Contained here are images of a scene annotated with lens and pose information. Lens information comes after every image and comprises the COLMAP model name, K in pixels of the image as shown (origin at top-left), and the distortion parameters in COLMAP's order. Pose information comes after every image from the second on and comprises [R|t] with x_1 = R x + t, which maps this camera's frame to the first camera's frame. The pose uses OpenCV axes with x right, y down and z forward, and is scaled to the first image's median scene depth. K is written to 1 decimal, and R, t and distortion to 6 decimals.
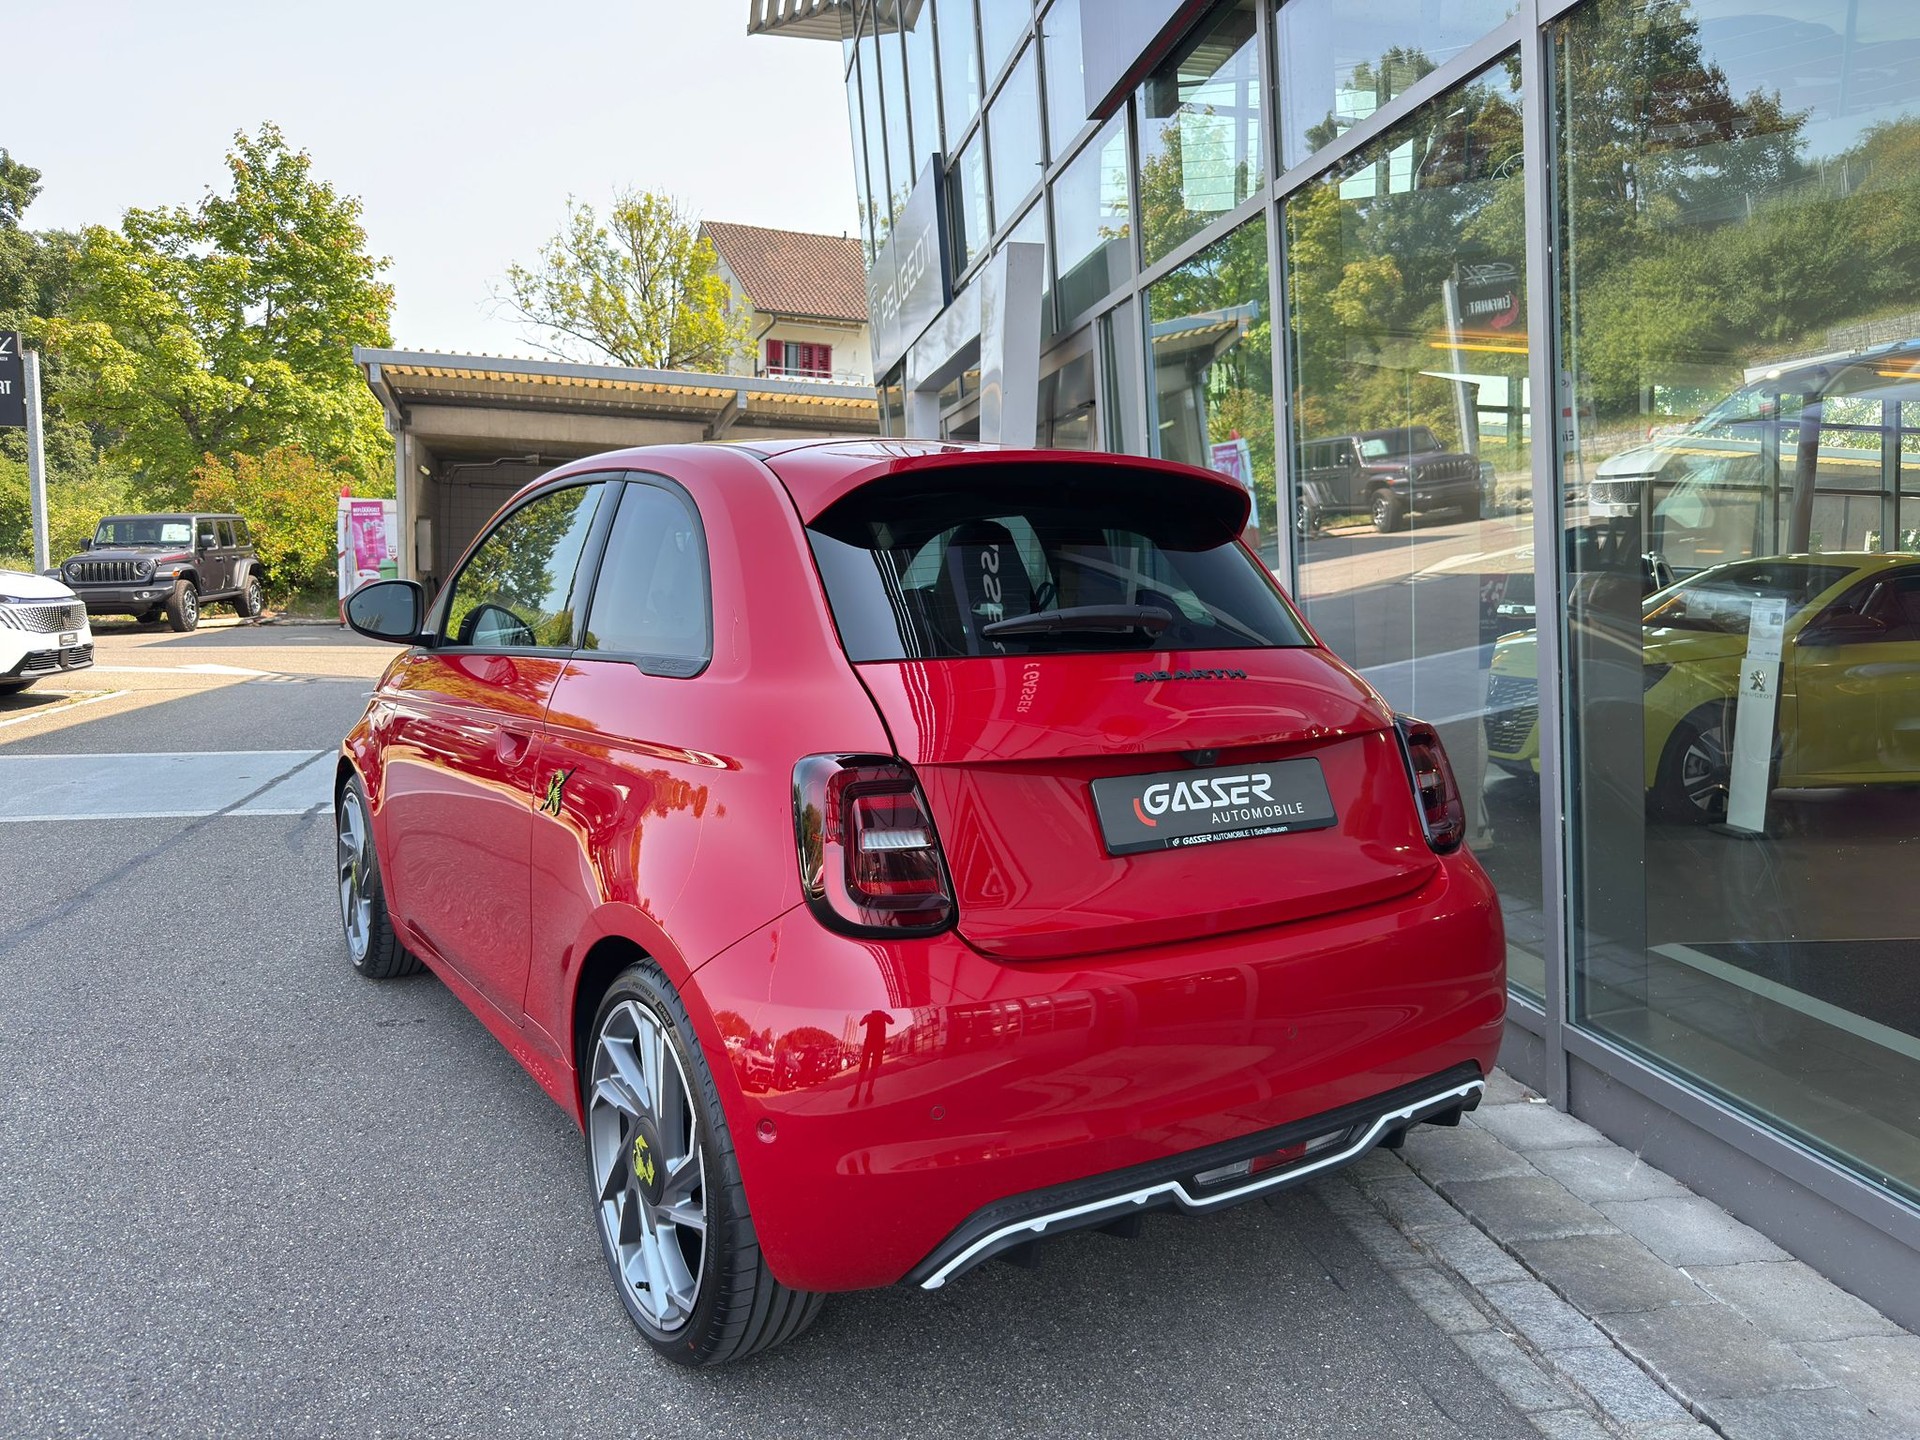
lens RADIAL K [[1426.0, 0, 960.0], [0, 1426.0, 720.0], [0, 0, 1]] dist [0.013943, -0.026245]
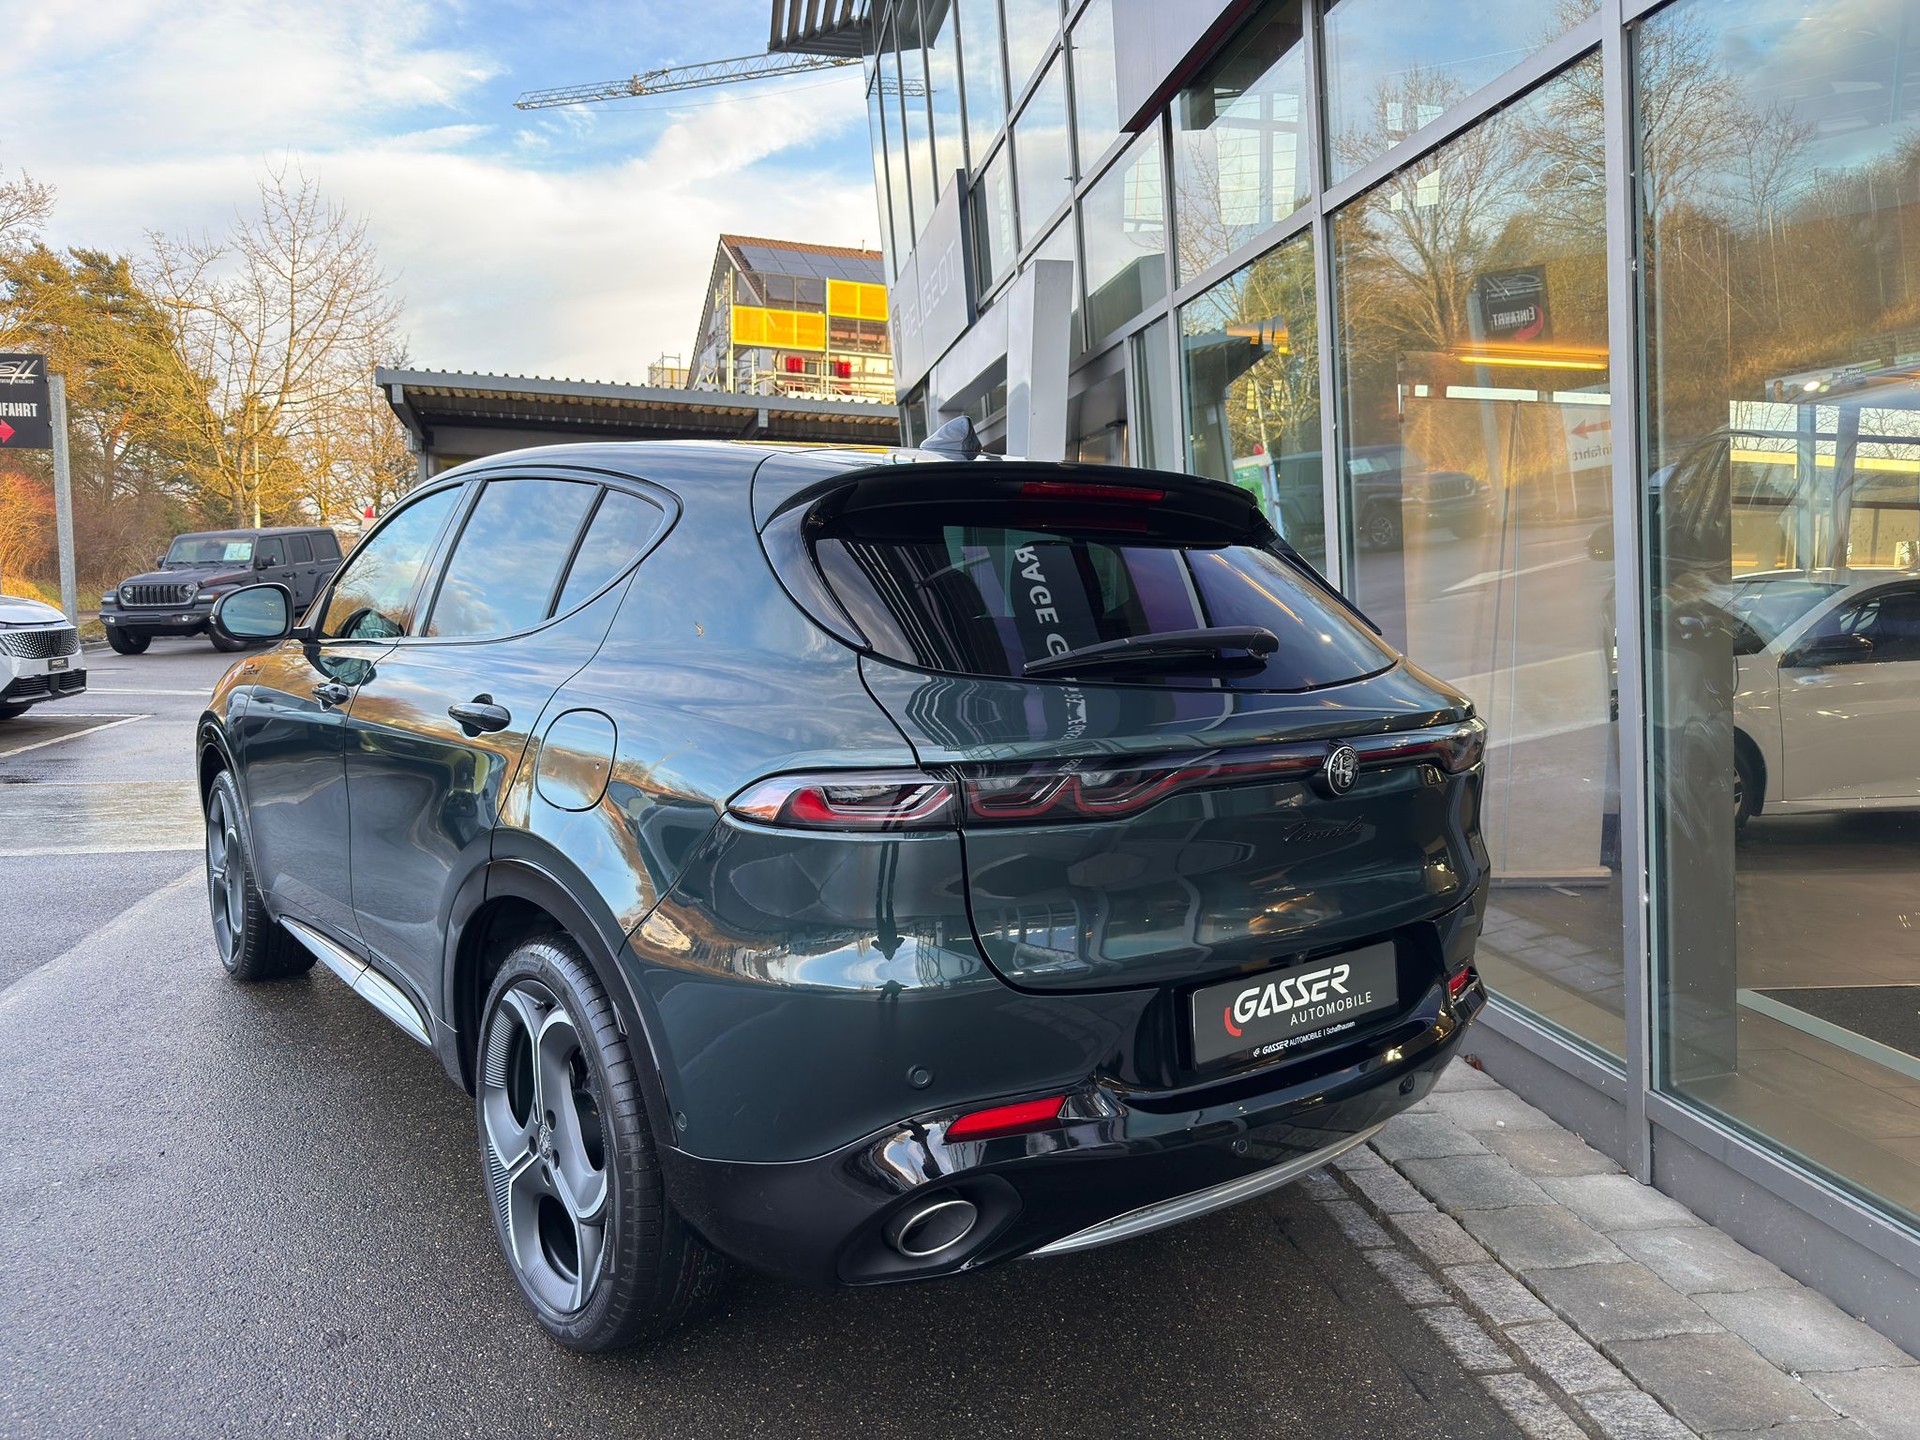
lens RADIAL K [[1420.3, 0, 957.2], [0, 1420.3, 731.8], [0, 0, 1]] dist [0.004207, -0.005248]
pose [[0.999873, -0.003104, -0.015604, -0.005165], [0.003084, 0.999994, -0.001356, -0.008569], [0.015608, 0.001308, 0.999877, 0.023456]]
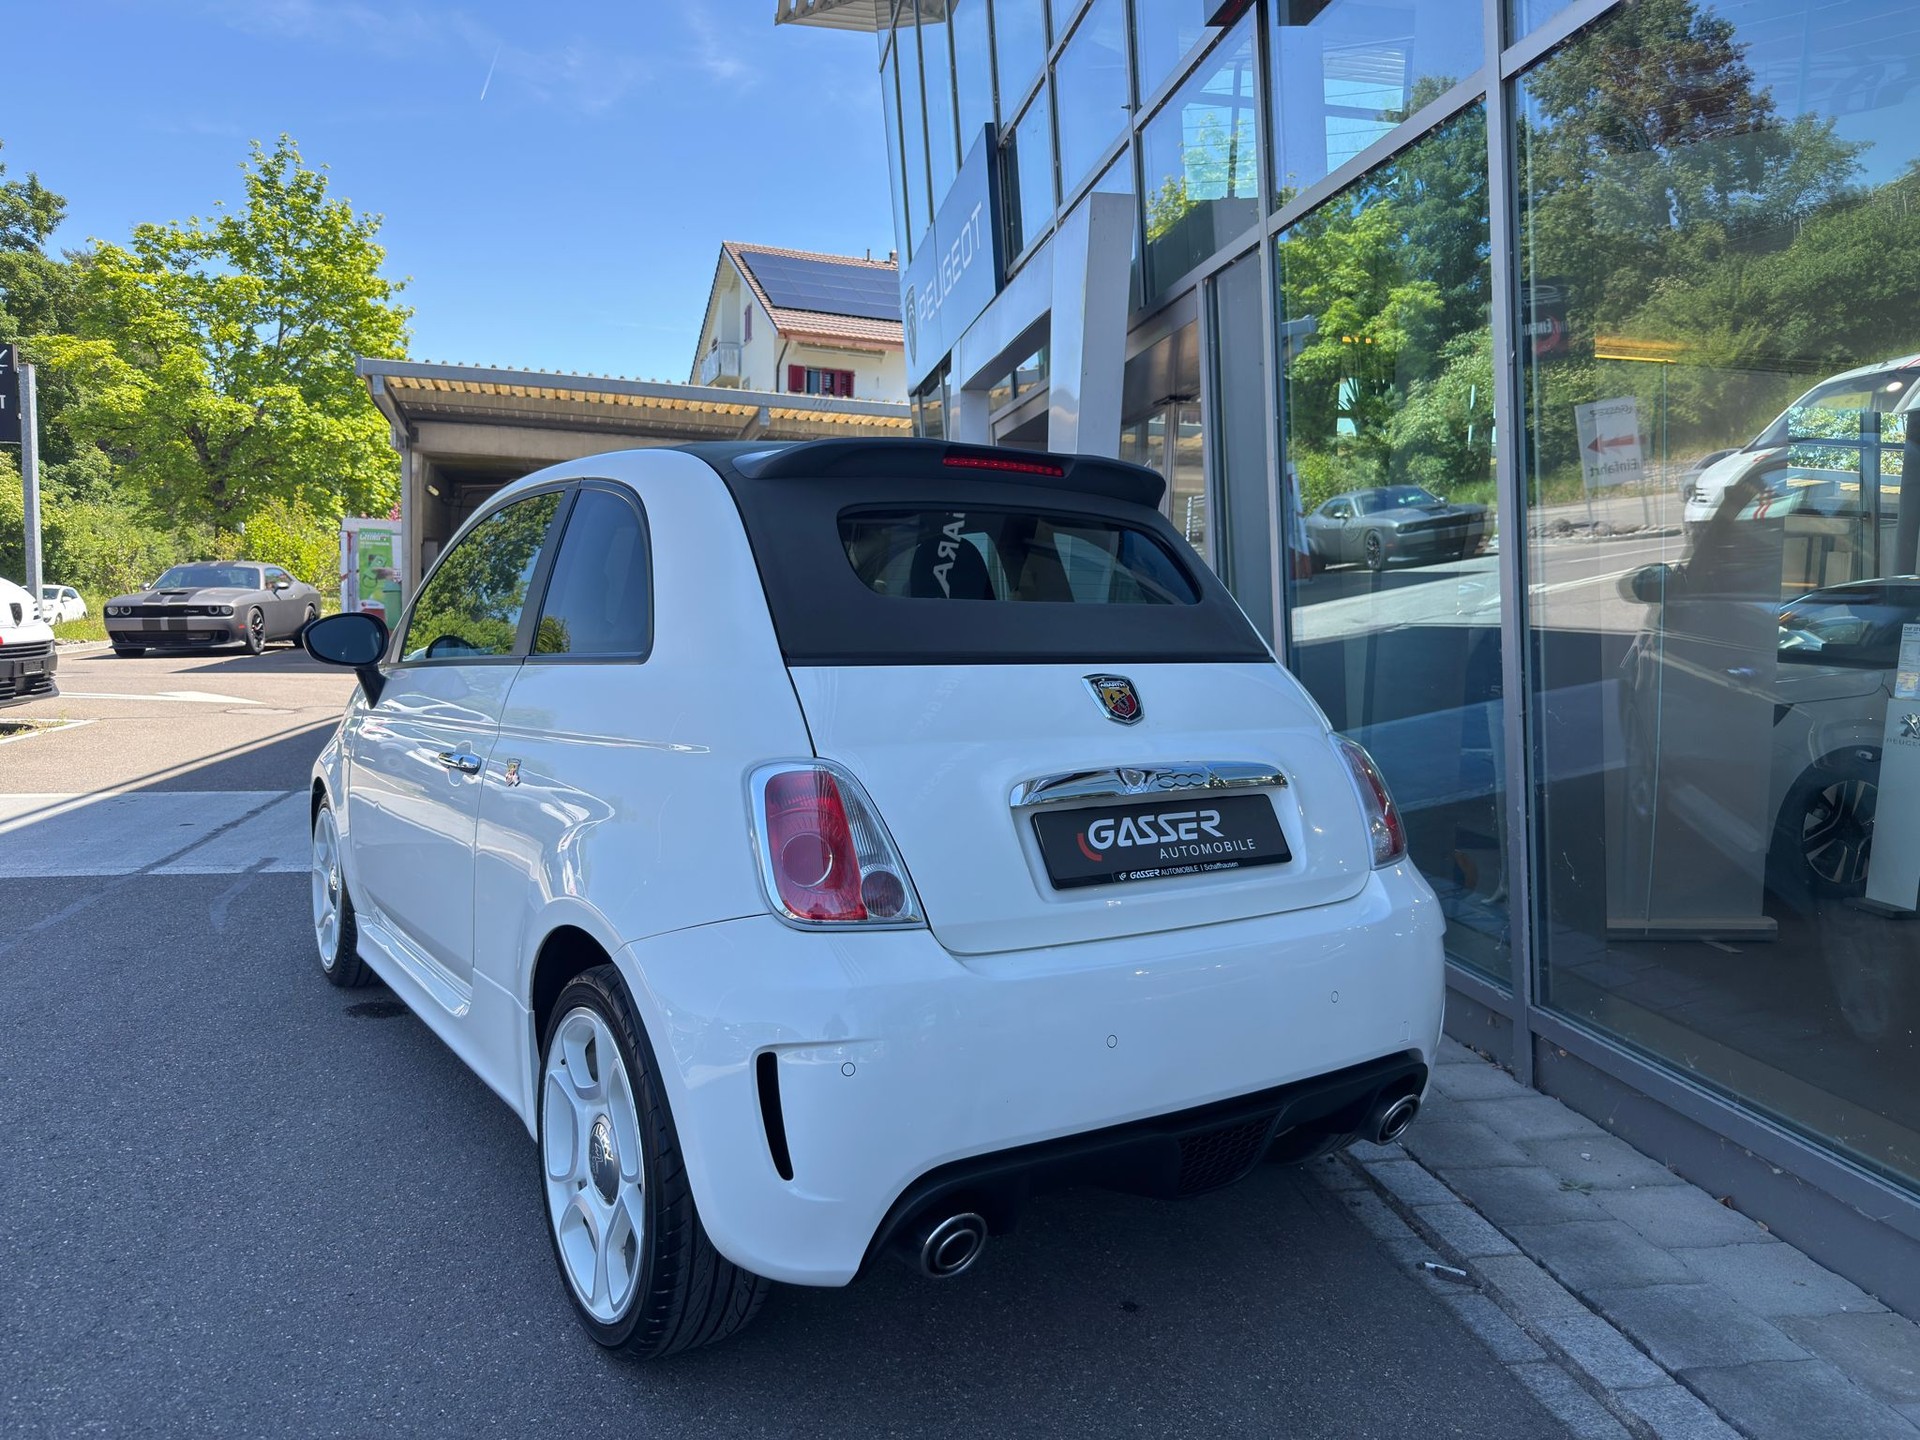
lens RADIAL K [[1426.0, 0, 960.0], [0, 1426.0, 720.0], [0, 0, 1]] dist [0.013943, -0.026245]
pose [[0.999906, 0.007904, -0.011190, -0.024619], [-0.008150, 0.999721, -0.022167, -0.007098], [0.011011, 0.022256, 0.999692, 0.134959]]
